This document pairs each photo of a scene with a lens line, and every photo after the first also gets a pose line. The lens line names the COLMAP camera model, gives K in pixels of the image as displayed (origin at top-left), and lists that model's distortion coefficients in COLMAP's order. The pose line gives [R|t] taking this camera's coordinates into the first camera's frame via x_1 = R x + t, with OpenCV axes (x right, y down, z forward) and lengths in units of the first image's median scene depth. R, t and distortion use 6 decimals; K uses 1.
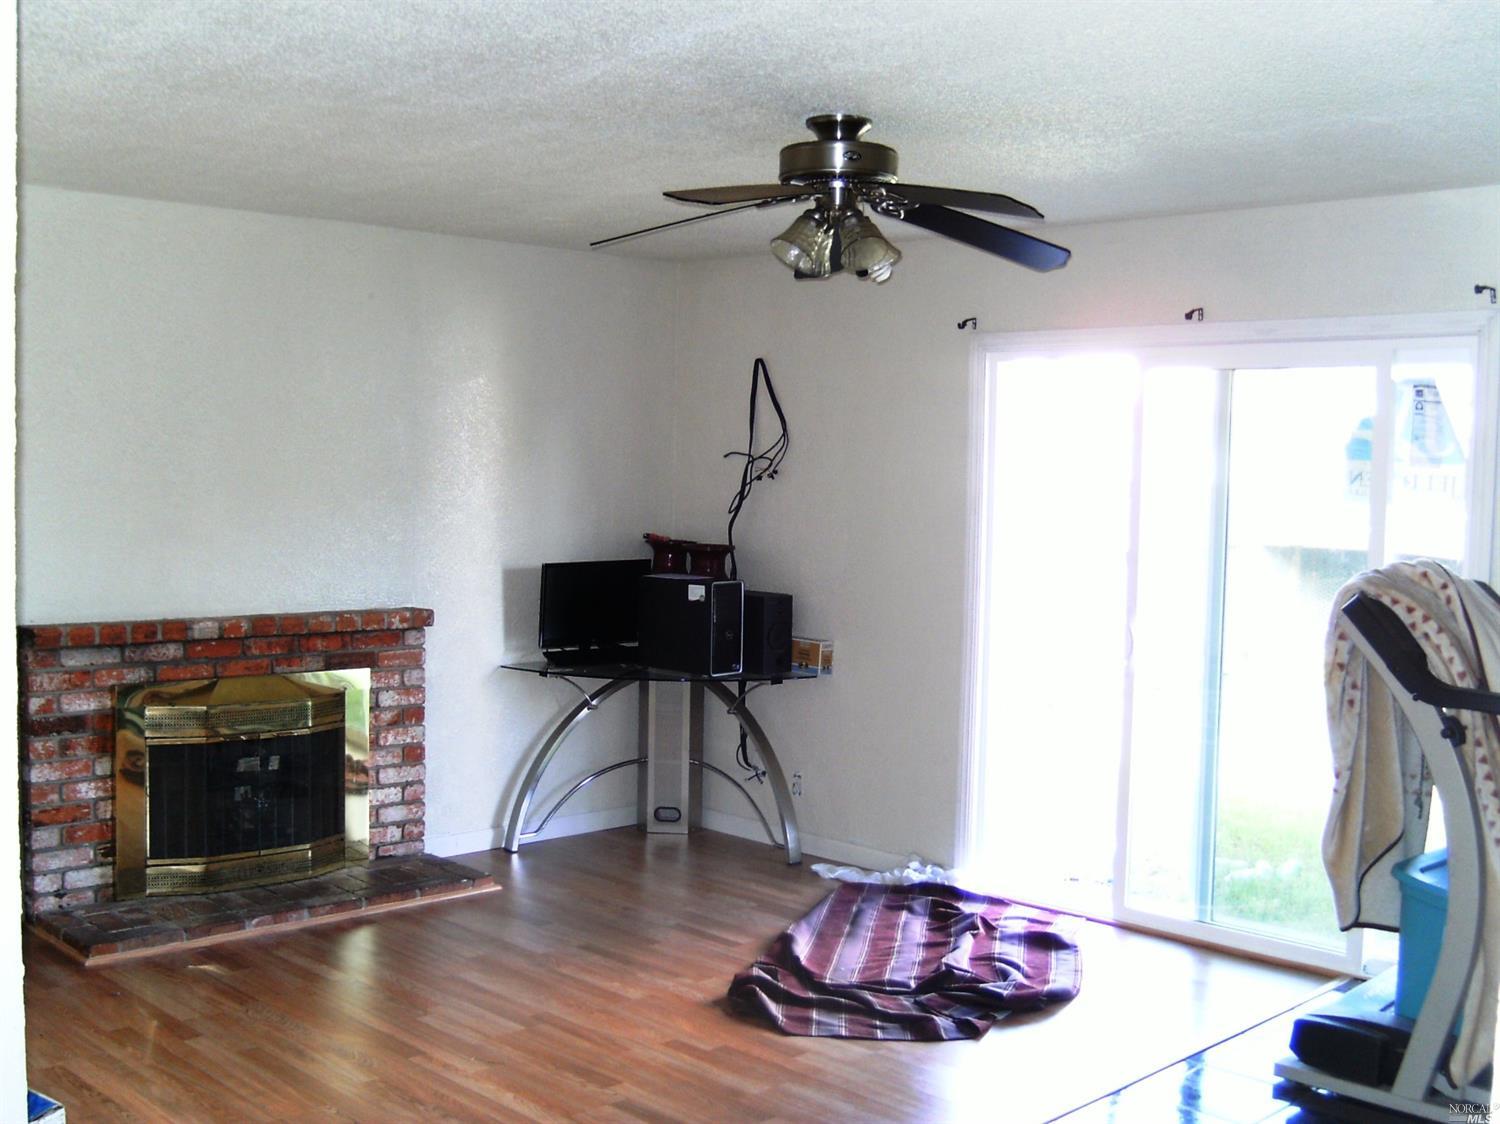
lens RADIAL K [[1636.4, 0, 750.0], [0, 1636.4, 562.0], [0, 0, 1]] dist [-0.172342, 0.181552]
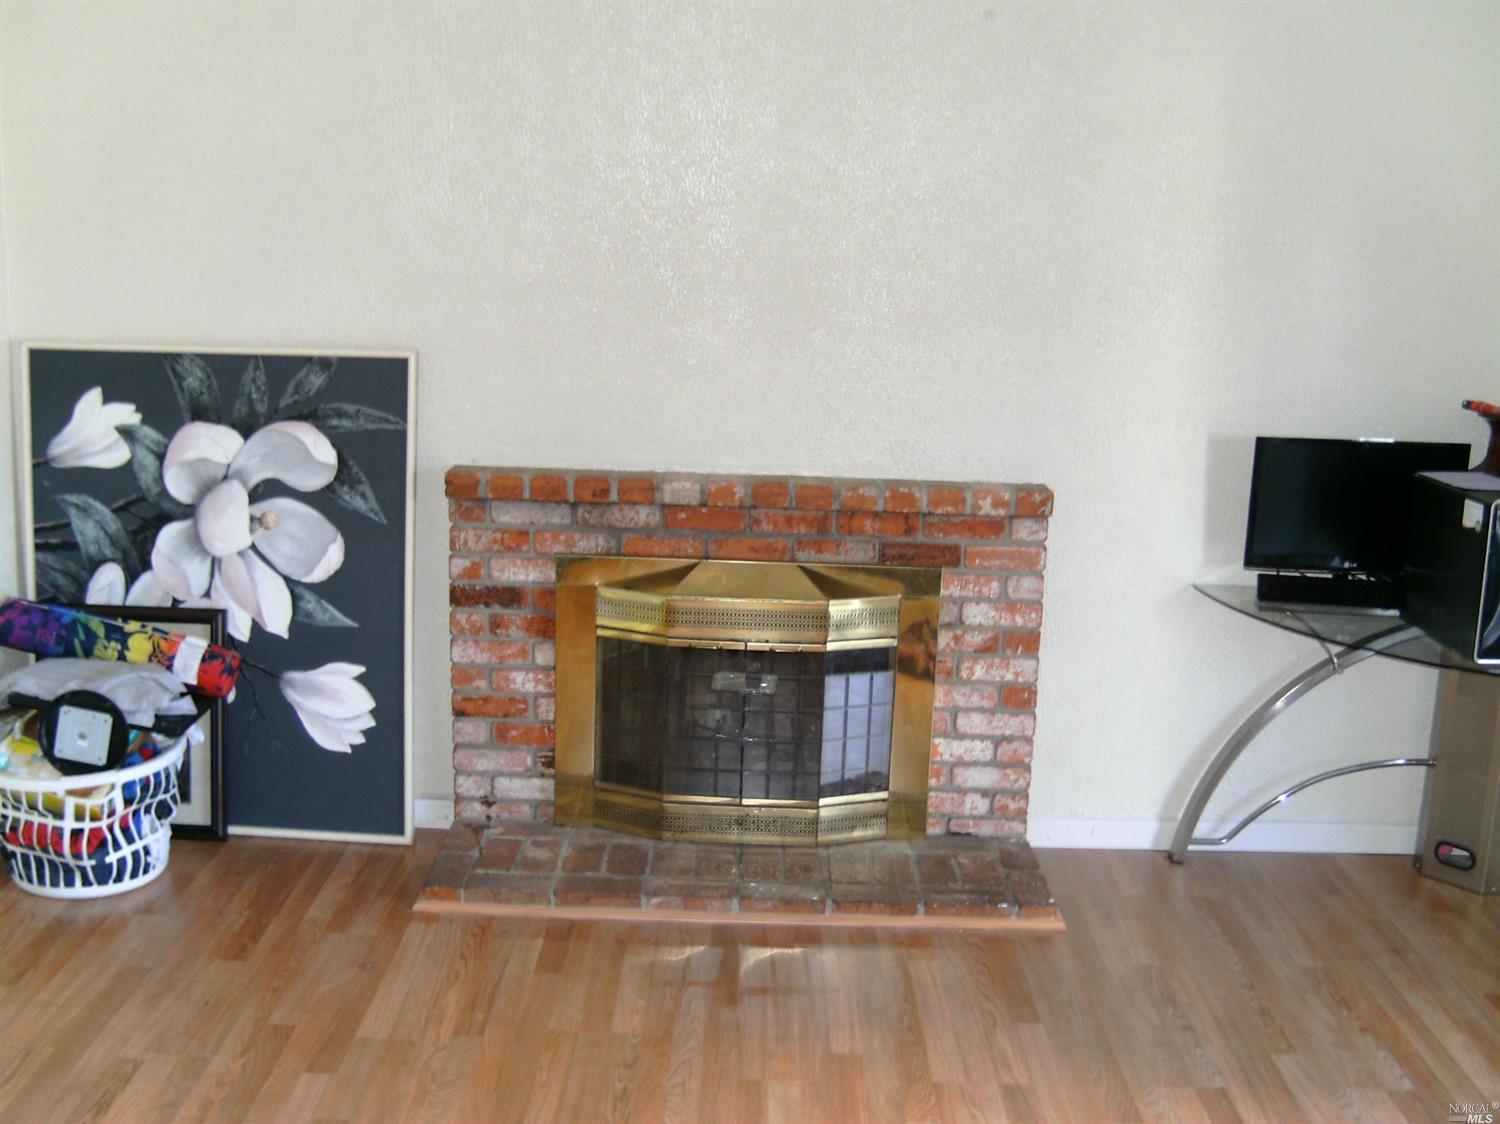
lens RADIAL K [[1636.4, 0, 750.0], [0, 1636.4, 562.0], [0, 0, 1]] dist [-0.172342, 0.181552]
pose [[0.713258, 0.141569, -0.686456, 0.199549], [-0.054699, 0.987645, 0.146849, -0.037554], [0.698764, -0.067193, 0.712189, 0.492067]]
